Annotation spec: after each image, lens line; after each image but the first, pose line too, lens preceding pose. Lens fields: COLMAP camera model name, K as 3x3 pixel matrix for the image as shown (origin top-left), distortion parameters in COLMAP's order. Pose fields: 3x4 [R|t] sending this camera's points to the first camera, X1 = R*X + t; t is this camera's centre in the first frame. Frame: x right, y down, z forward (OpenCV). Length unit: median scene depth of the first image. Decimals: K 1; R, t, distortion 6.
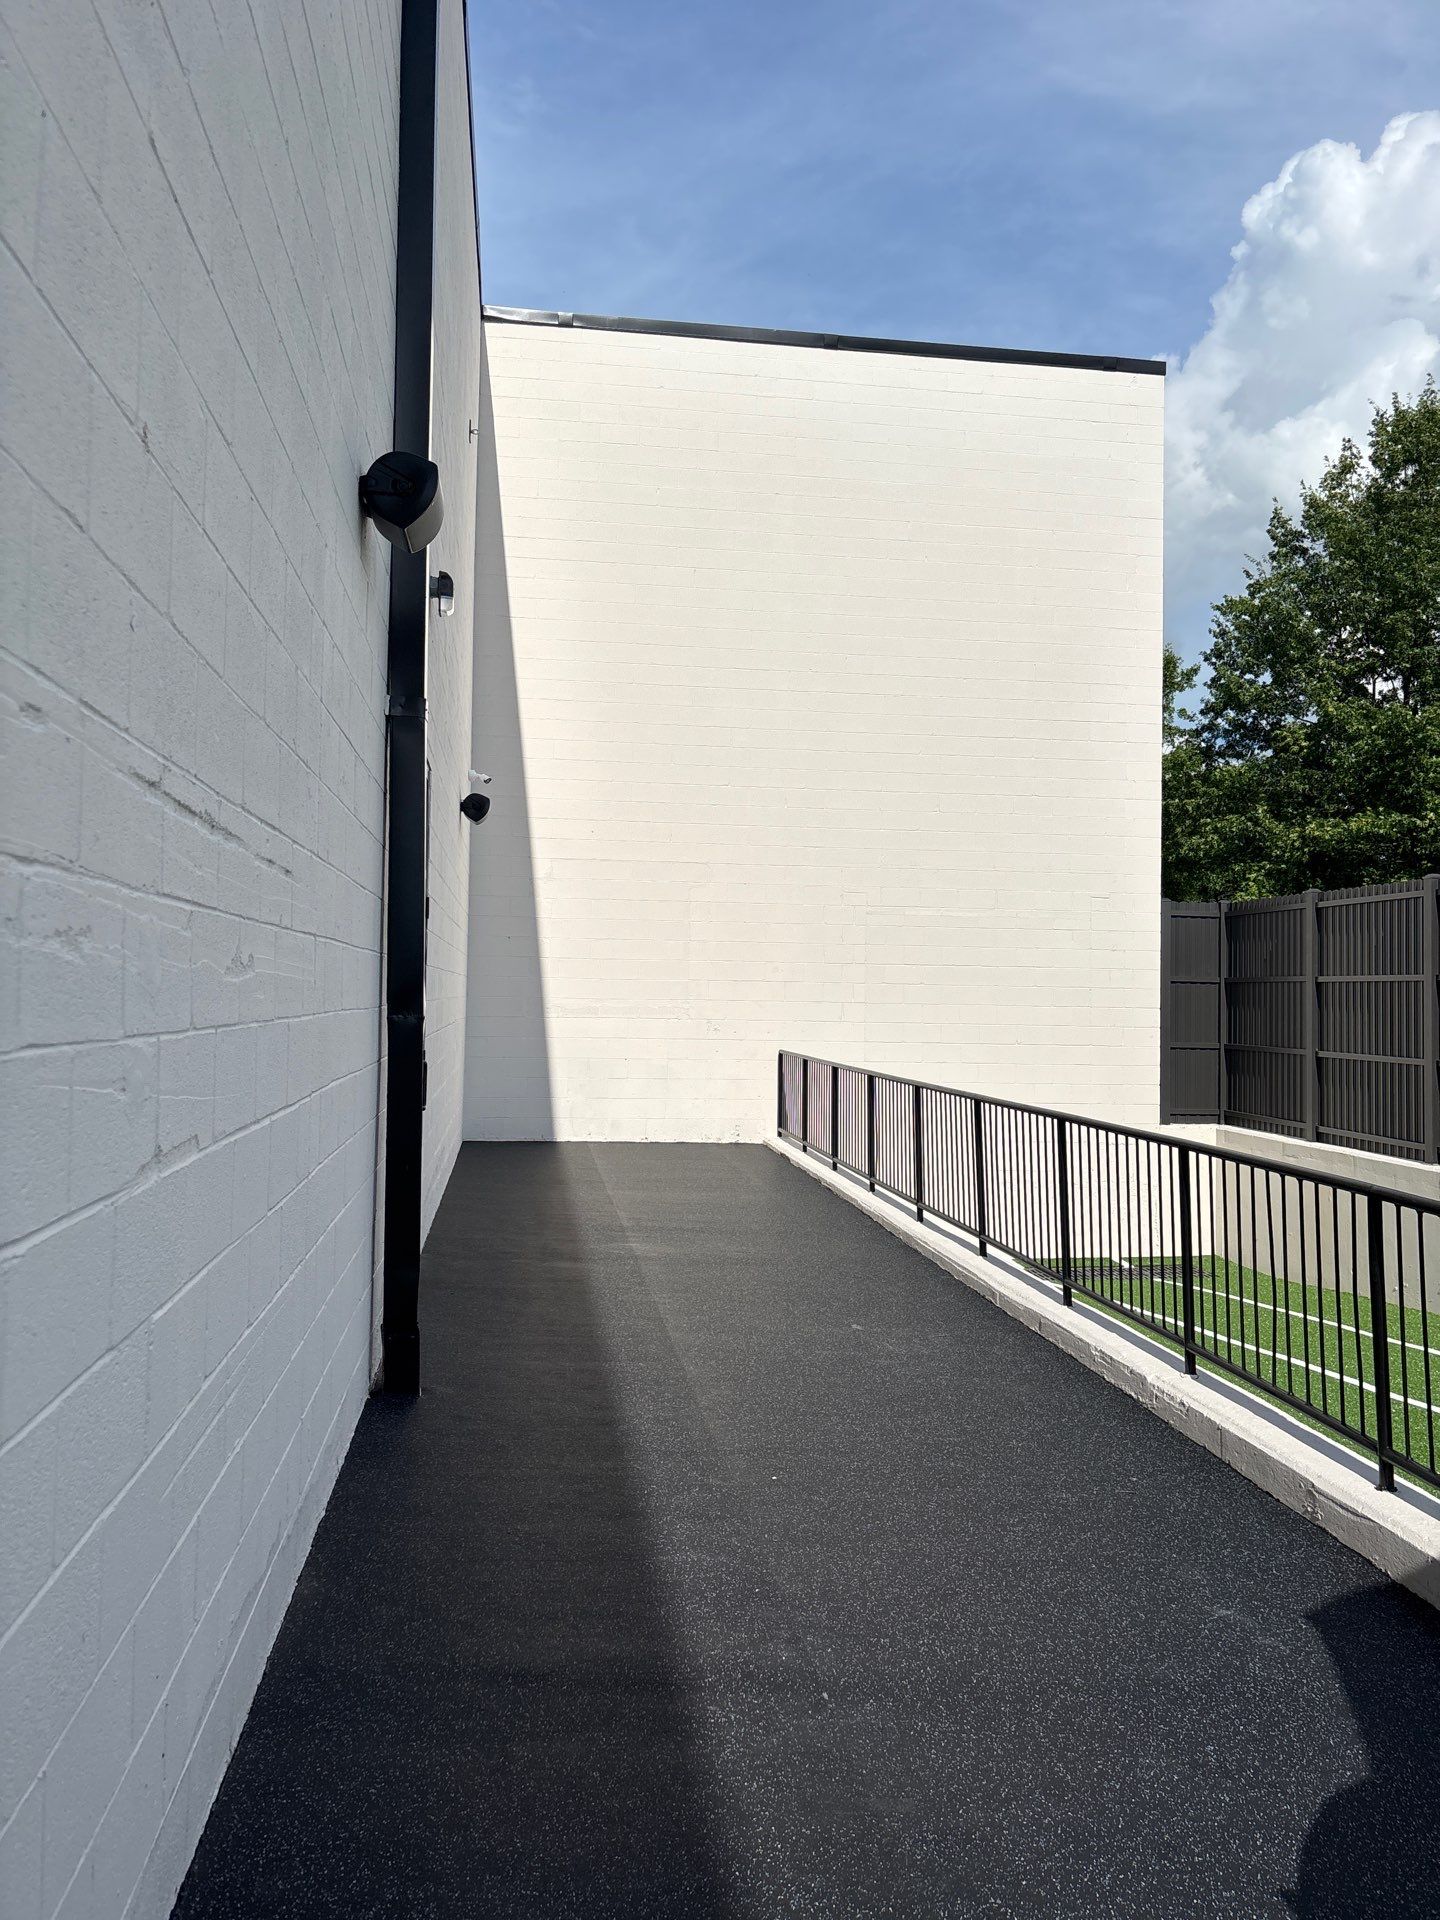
lens RADIAL K [[1430.0, 0, 717.1], [0, 1430.0, 954.6], [0, 0, 1]] dist [0.068049, -0.065837]
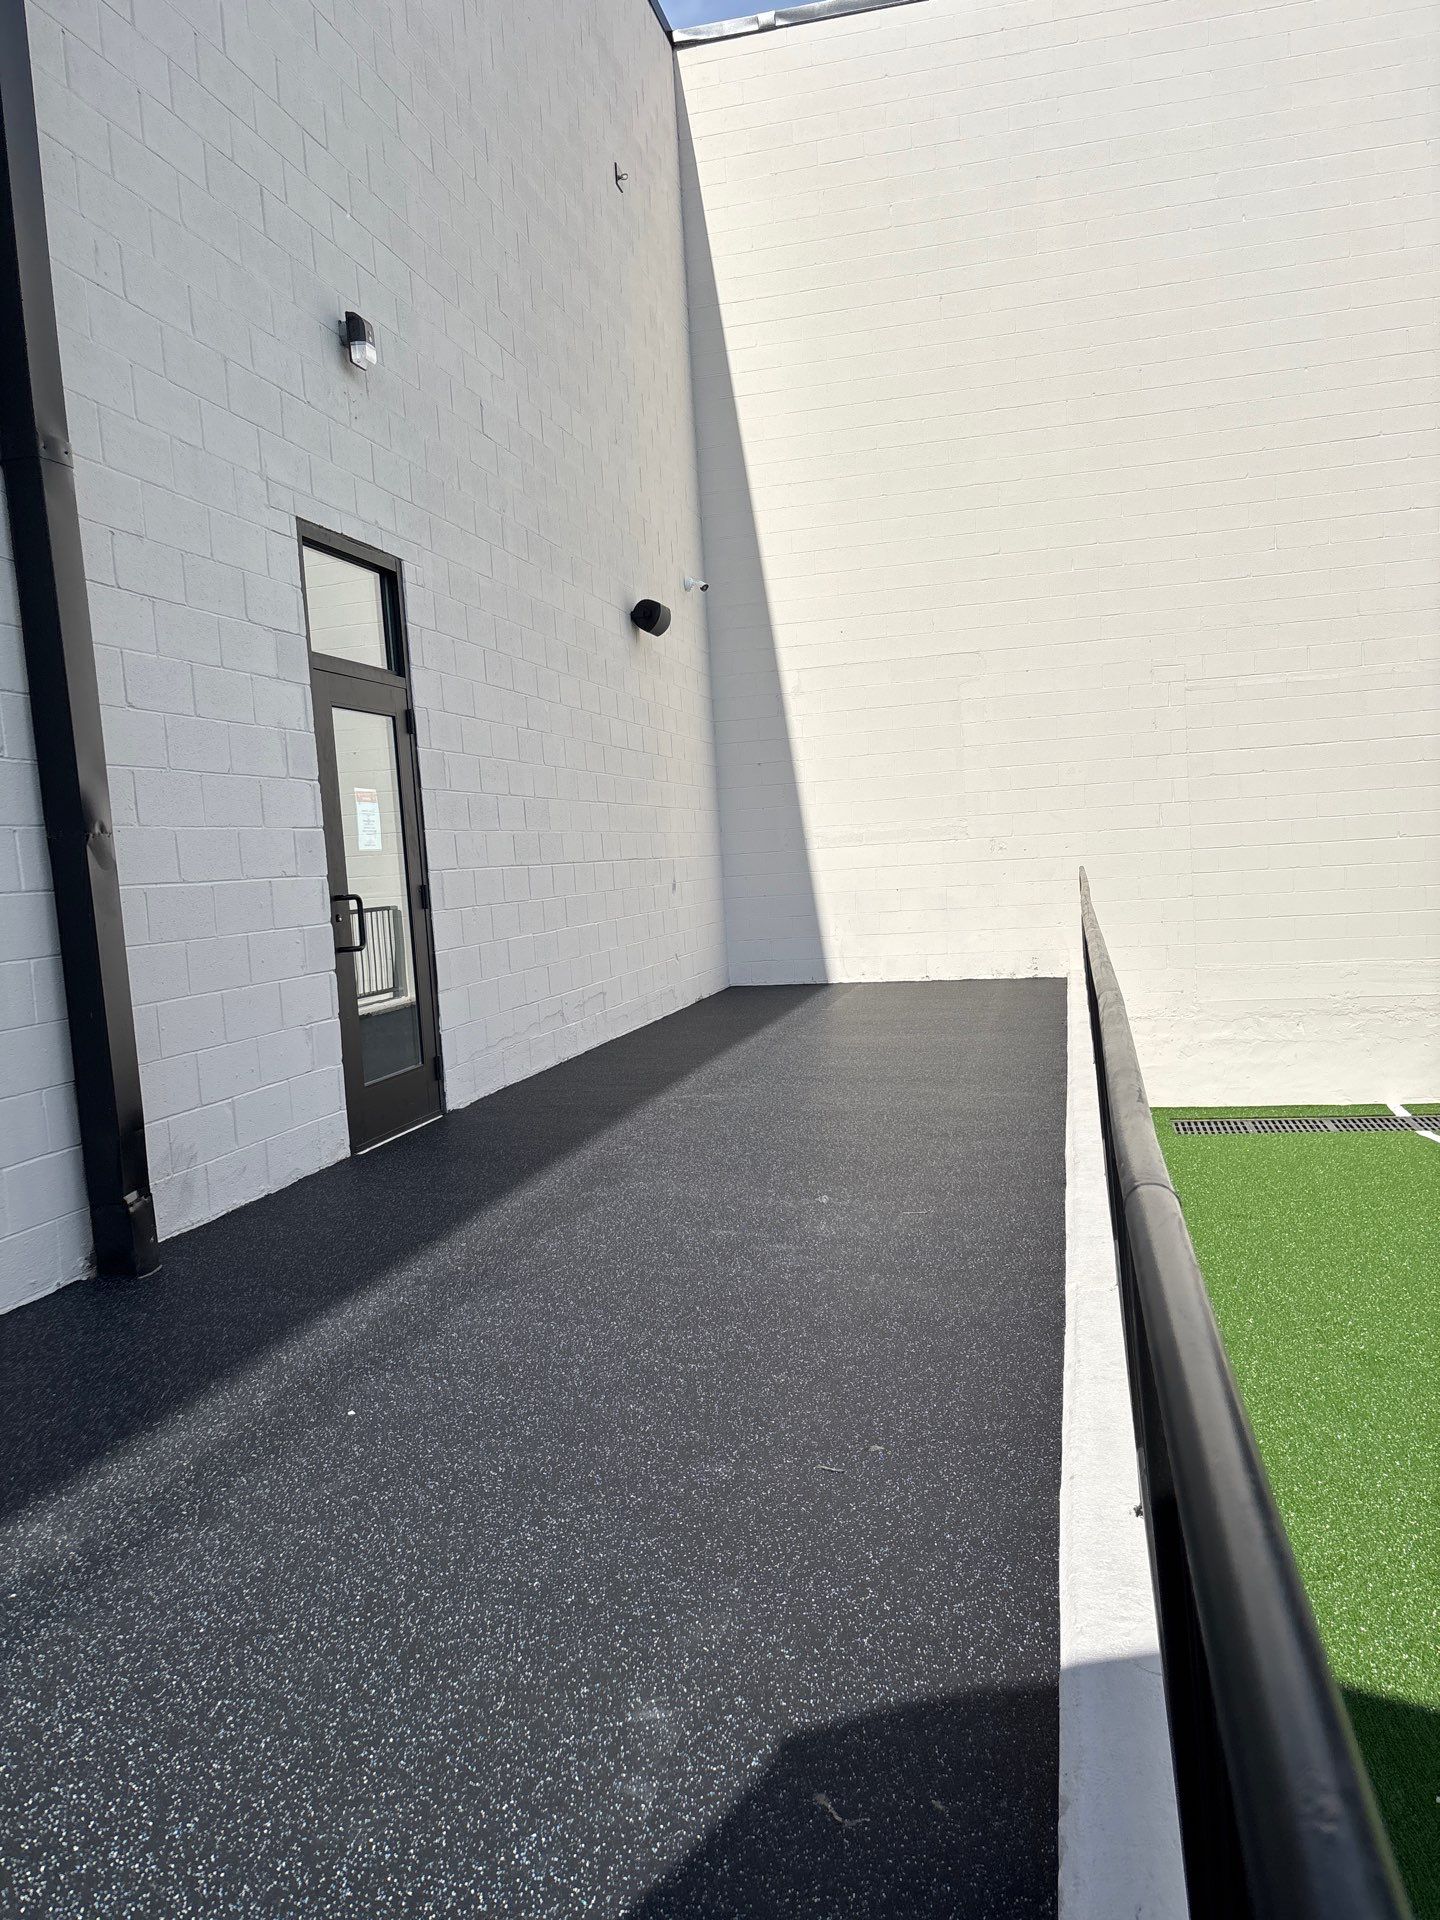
lens RADIAL K [[1430.0, 0, 717.1], [0, 1430.0, 954.6], [0, 0, 1]] dist [0.068049, -0.065837]
pose [[0.932093, -0.050065, -0.358742, 0.138627], [0.087690, 0.992130, 0.089381, 0.022978], [0.351444, -0.114769, 0.929148, 0.129008]]
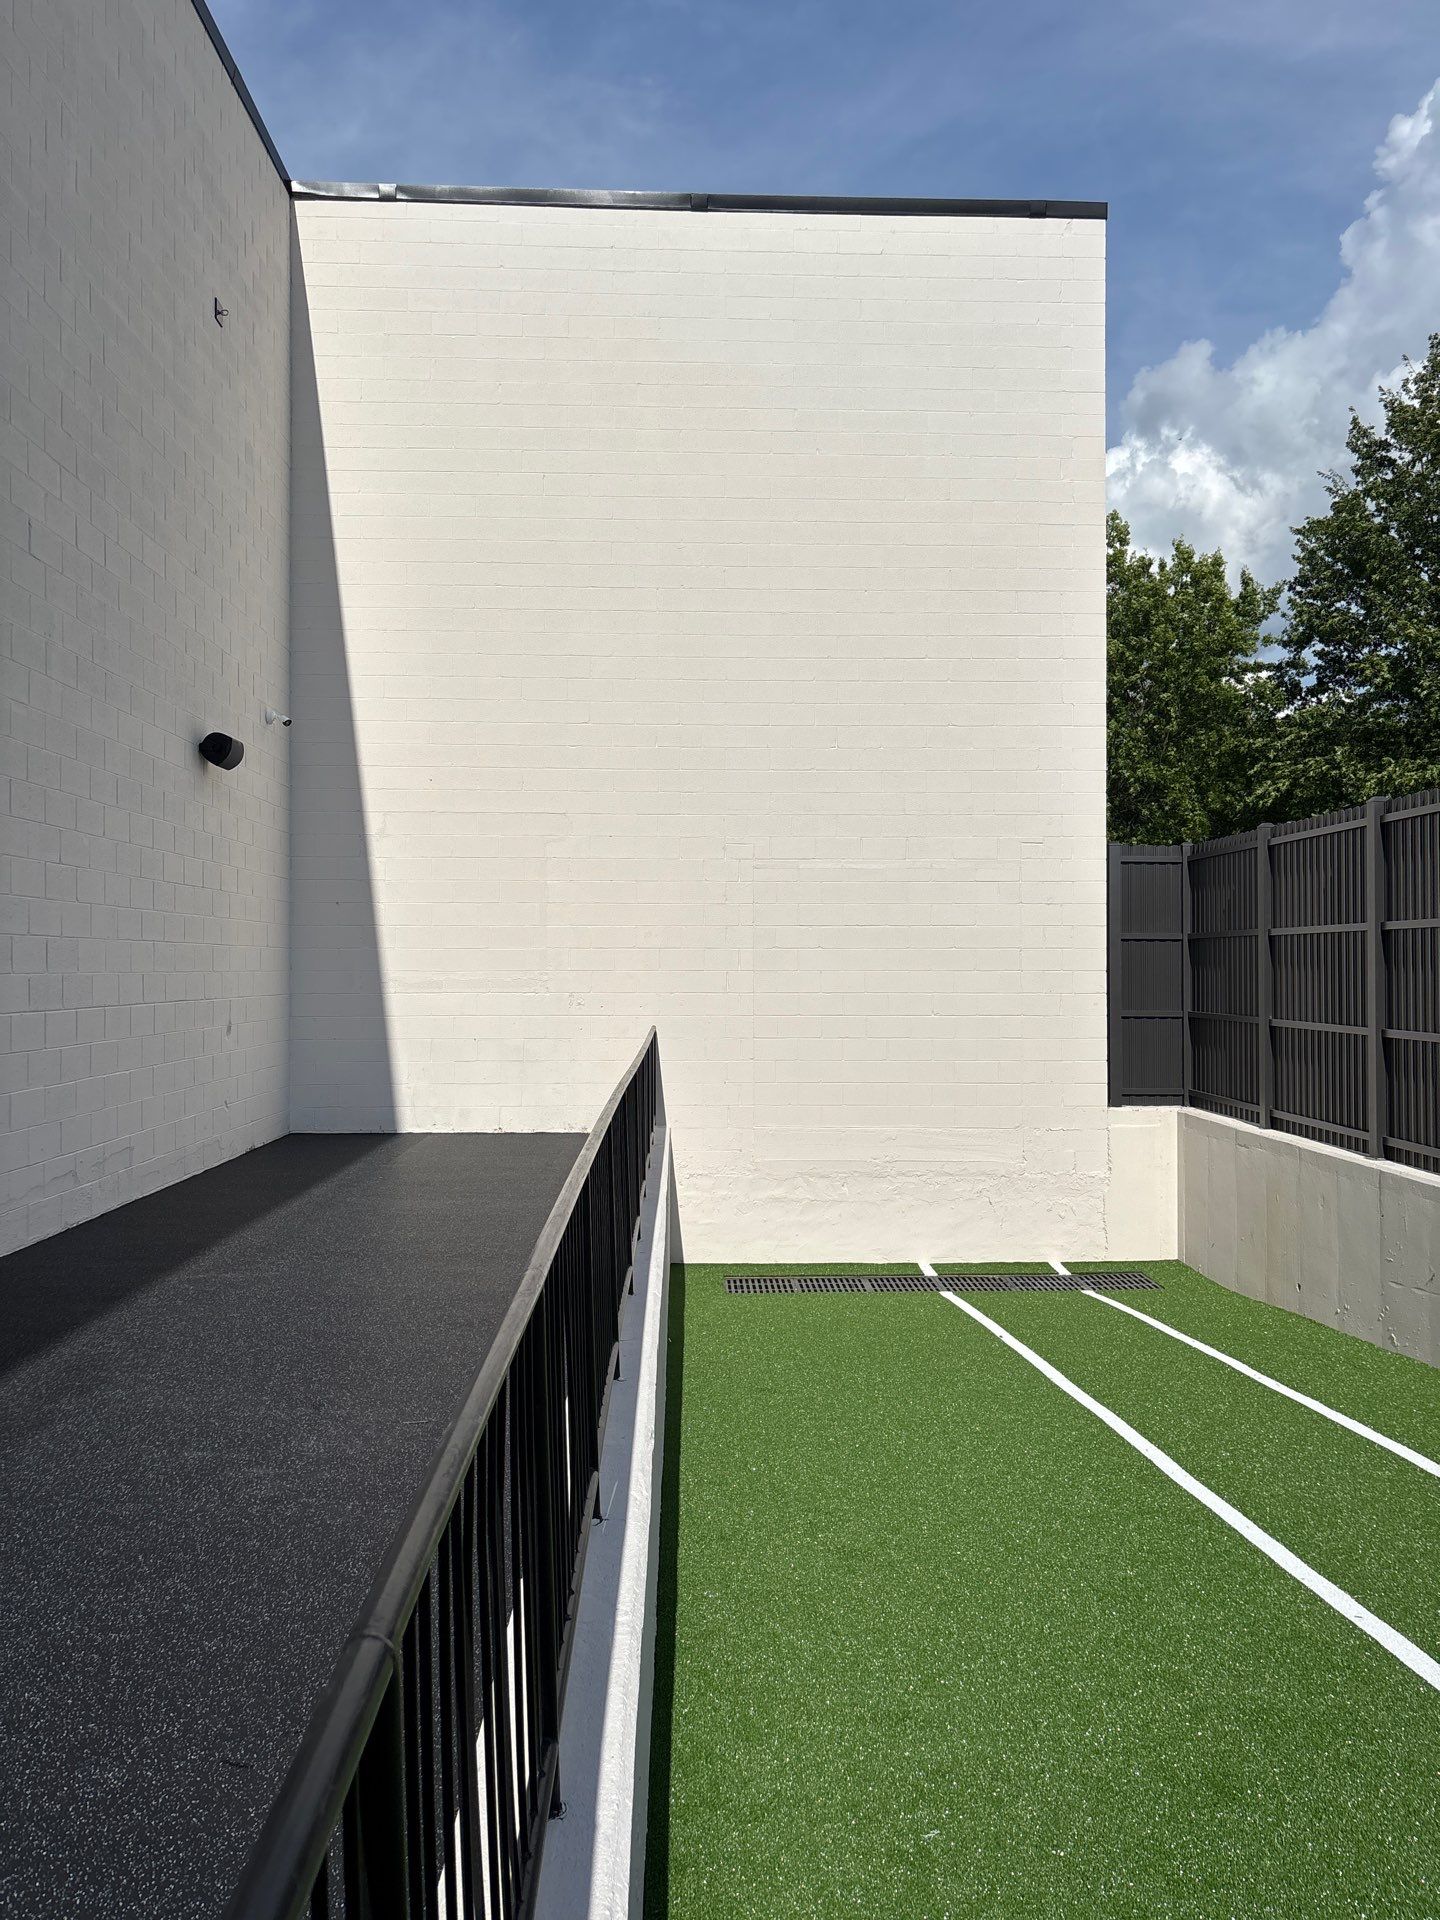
lens RADIAL K [[1438.2, 0, 727.4], [0, 1438.2, 943.0], [0, 0, 1]] dist [0.038018, -0.006849]
pose [[0.995937, -0.019399, -0.087943, 0.158856], [0.020419, 0.999734, 0.010717, 0.007183], [0.087712, -0.012470, 0.996068, 0.132418]]
